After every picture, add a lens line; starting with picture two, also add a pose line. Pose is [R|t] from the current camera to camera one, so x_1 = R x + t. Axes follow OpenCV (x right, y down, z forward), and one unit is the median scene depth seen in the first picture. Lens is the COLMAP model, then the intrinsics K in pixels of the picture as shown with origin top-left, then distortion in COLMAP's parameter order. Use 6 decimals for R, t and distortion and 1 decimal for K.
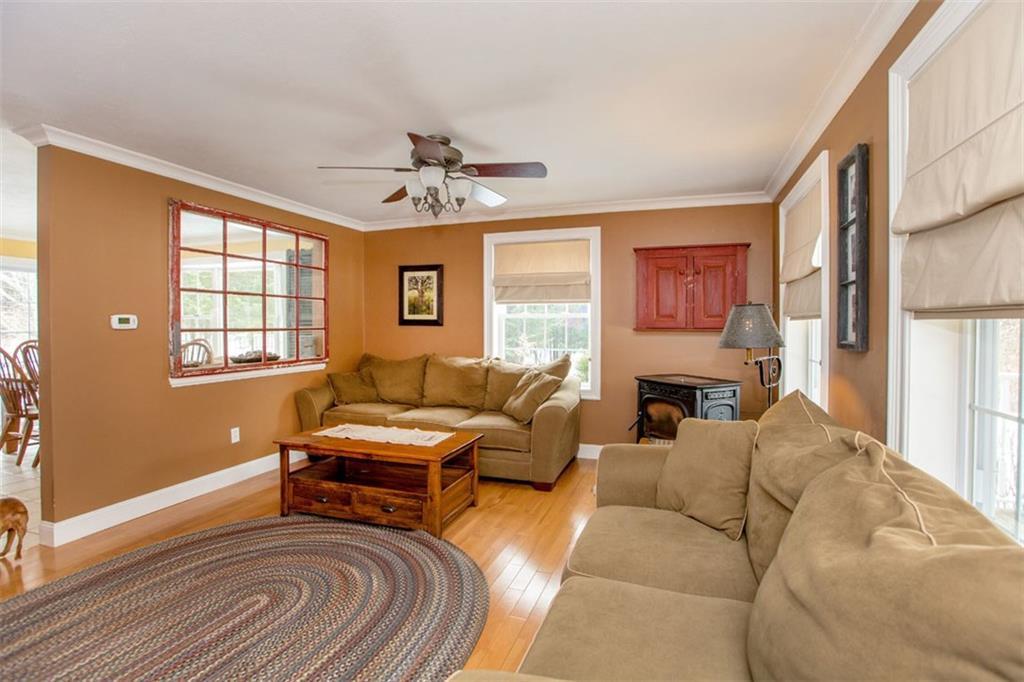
lens RADIAL K [[491.0, 0, 512.0], [0, 491.0, 333.2], [0, 0, 1]] dist [-0.002009, -0.000172]
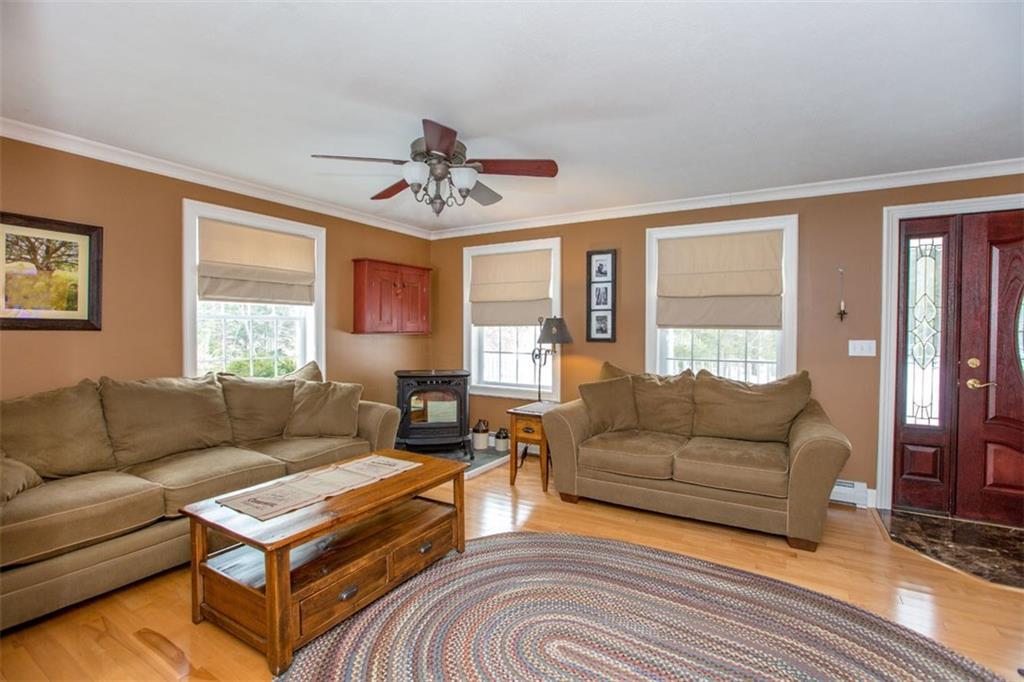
lens RADIAL K [[466.5, 0, 512.0], [0, 466.5, 341.0], [0, 0, 1]] dist [-0.034355, -0.000081]
pose [[0.188934, -0.024694, 0.981679, -0.579802], [0.011327, 0.999672, 0.022967, -0.009201], [-0.981924, 0.006781, 0.189152, 0.404475]]
